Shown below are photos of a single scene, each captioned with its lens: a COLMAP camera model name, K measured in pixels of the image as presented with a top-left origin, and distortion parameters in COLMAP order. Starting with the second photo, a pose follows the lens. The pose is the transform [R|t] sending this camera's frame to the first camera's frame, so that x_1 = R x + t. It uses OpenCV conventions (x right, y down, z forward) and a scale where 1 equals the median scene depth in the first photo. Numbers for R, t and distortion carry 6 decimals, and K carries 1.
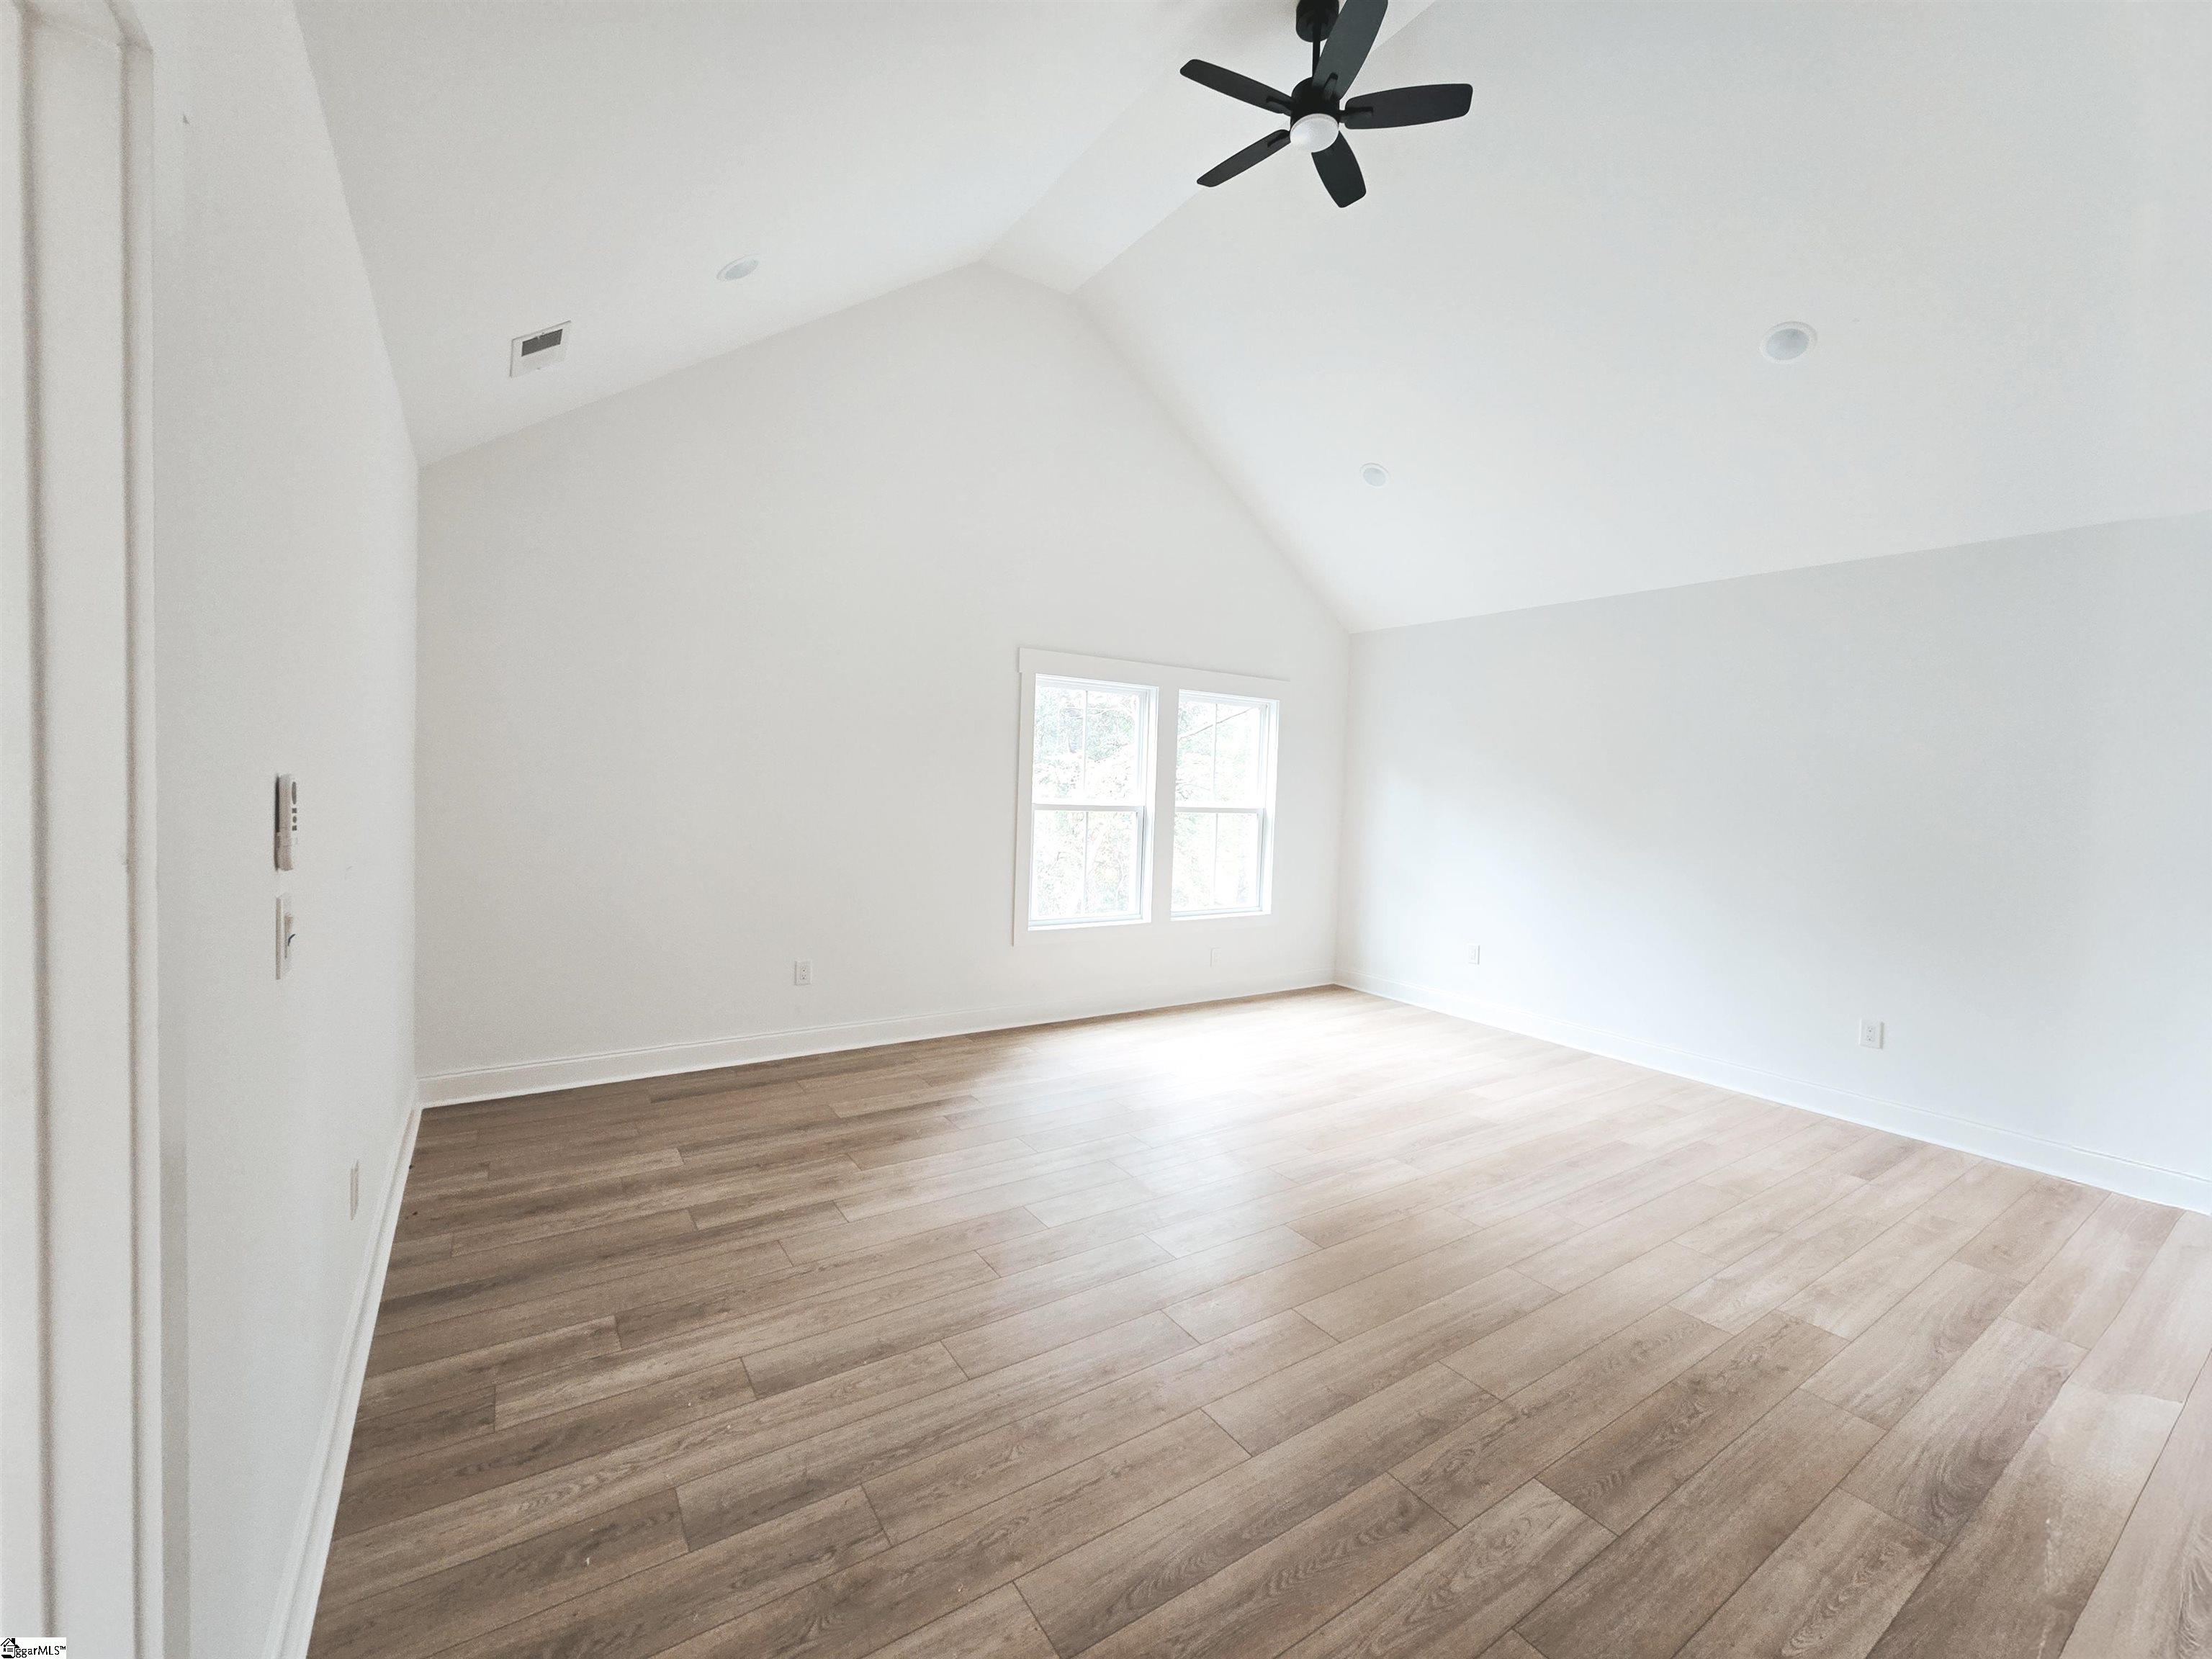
lens RADIAL K [[909.8, 0, 1105.6], [0, 909.8, 824.6], [0, 0, 1]] dist [0.004577, -0.000639]
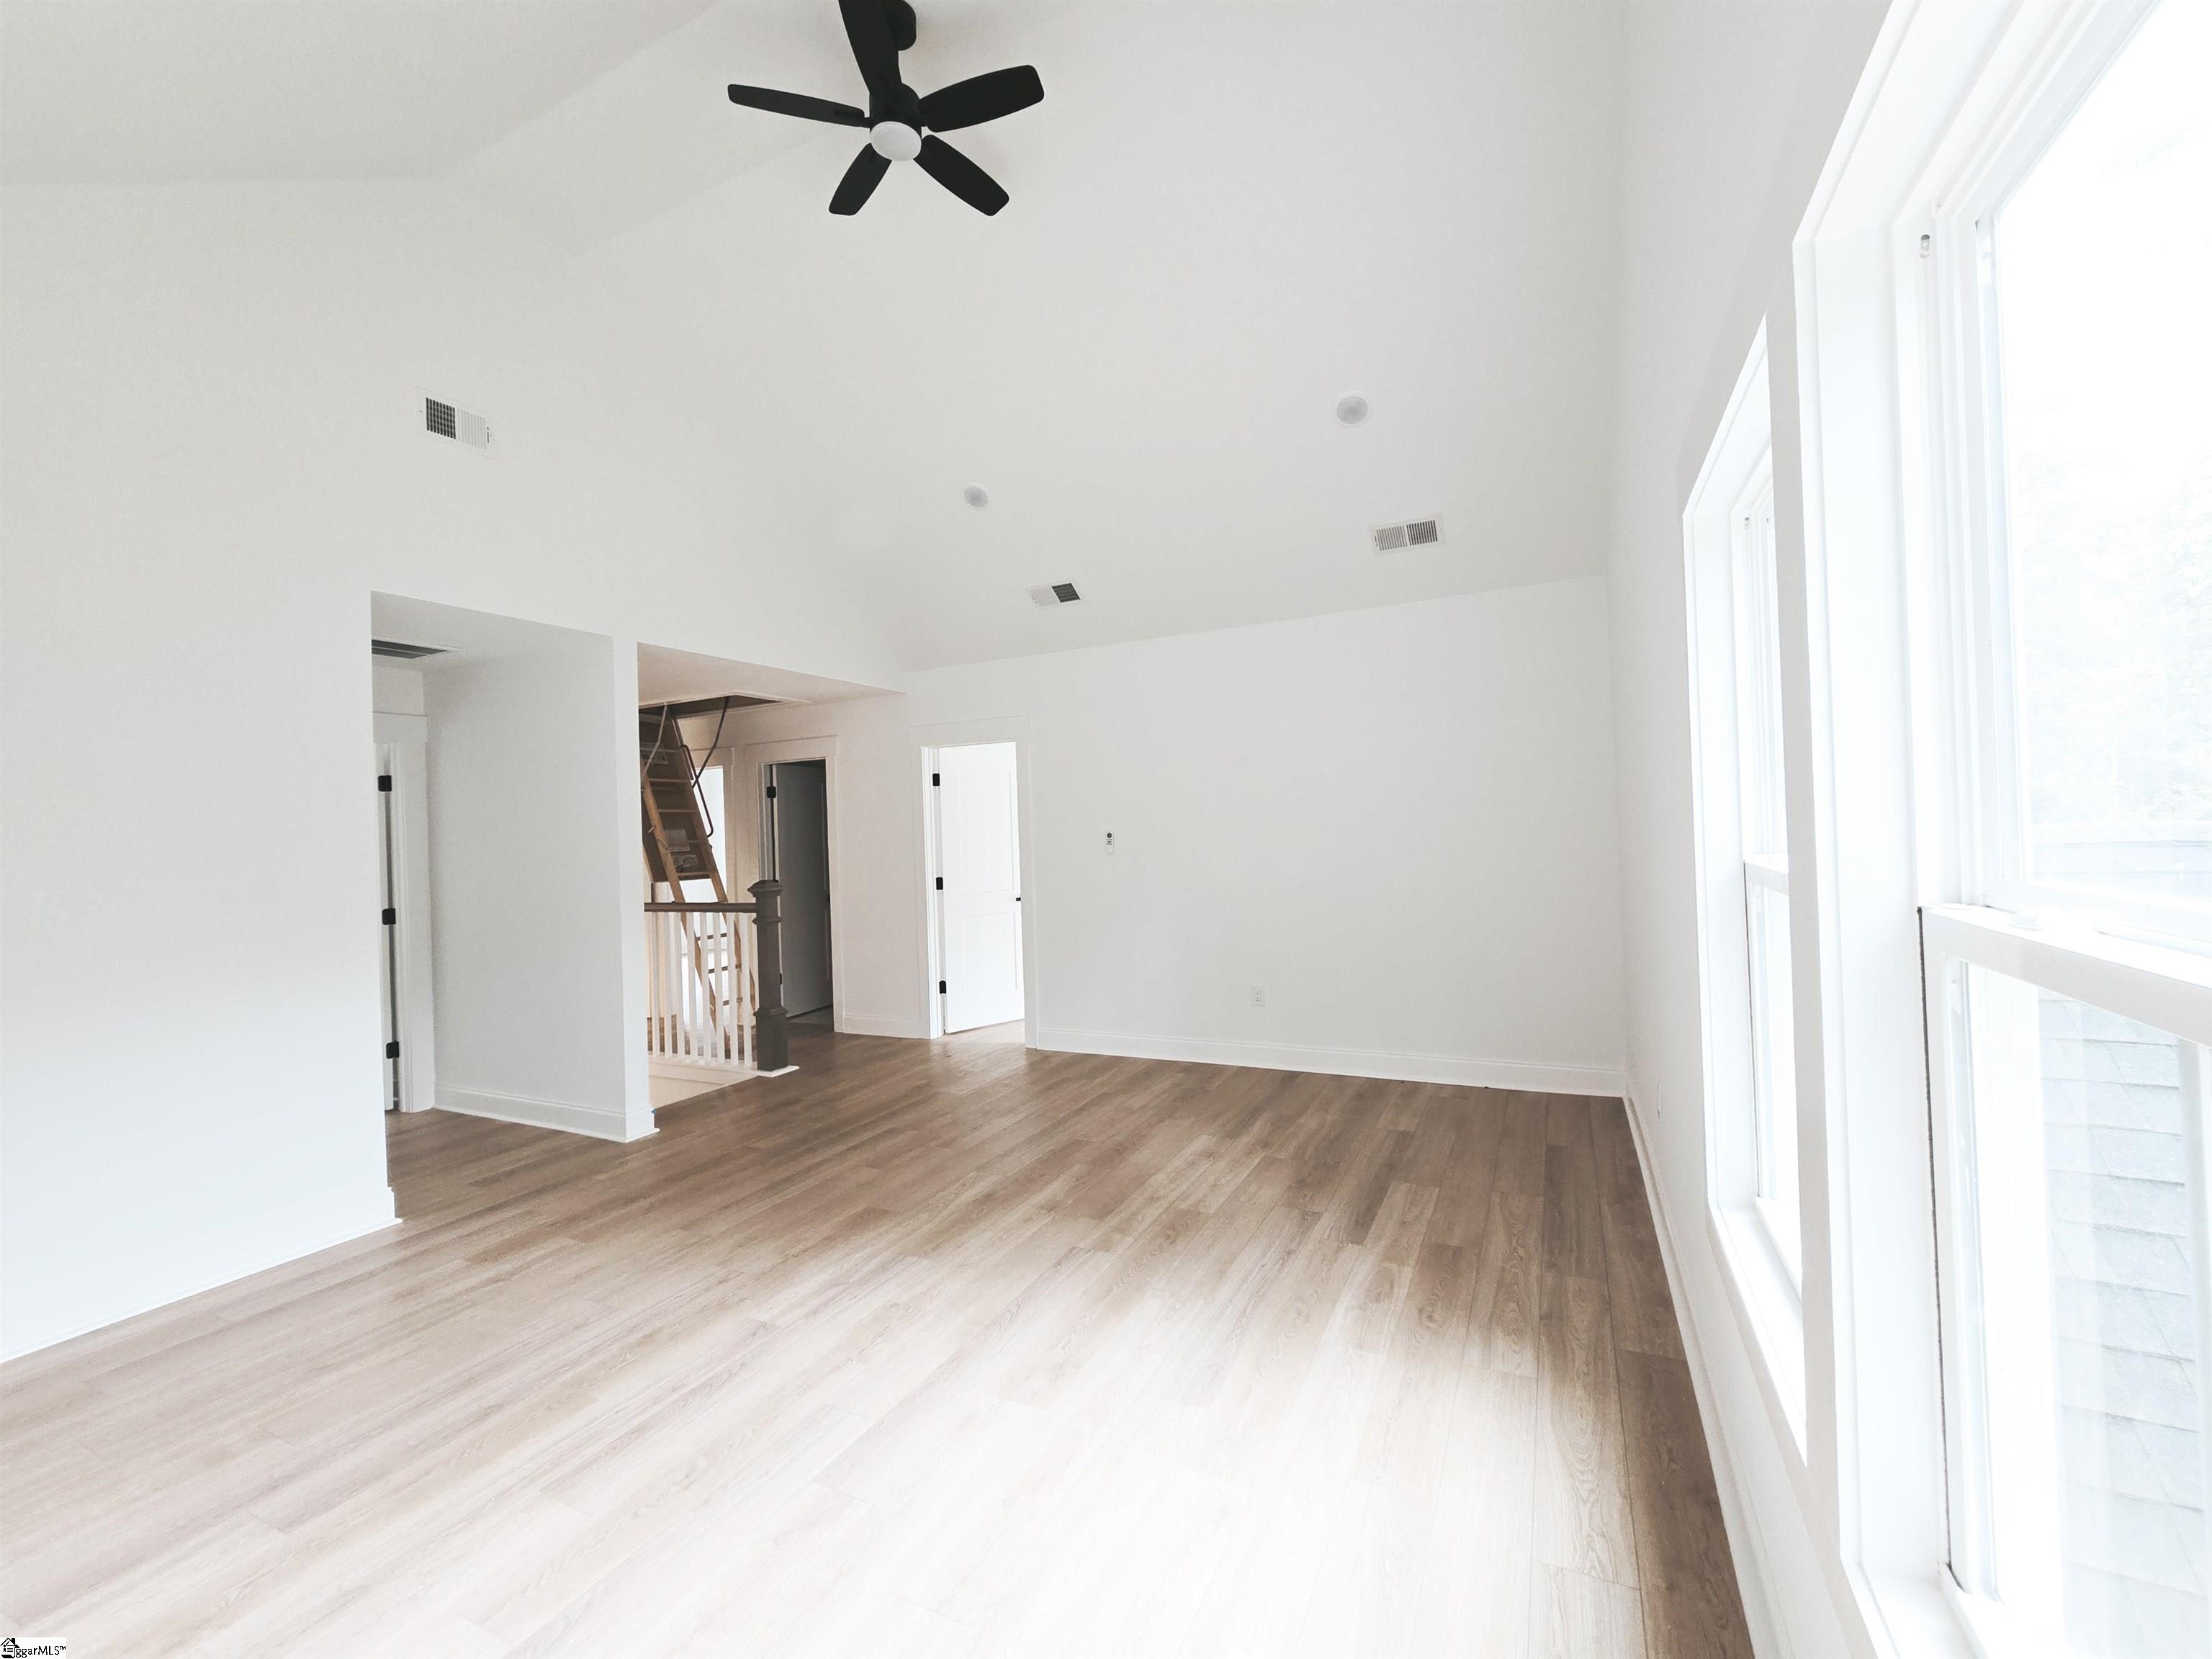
lens RADIAL K [[909.8, 0, 1106.0], [0, 909.8, 824.8], [0, 0, 1]] dist [0.004577, -0.000639]
pose [[-0.866836, -0.007699, -0.498535, 0.530028], [-0.018154, 0.999705, 0.016128, -0.065409], [0.498263, 0.023030, -0.866720, 2.031794]]
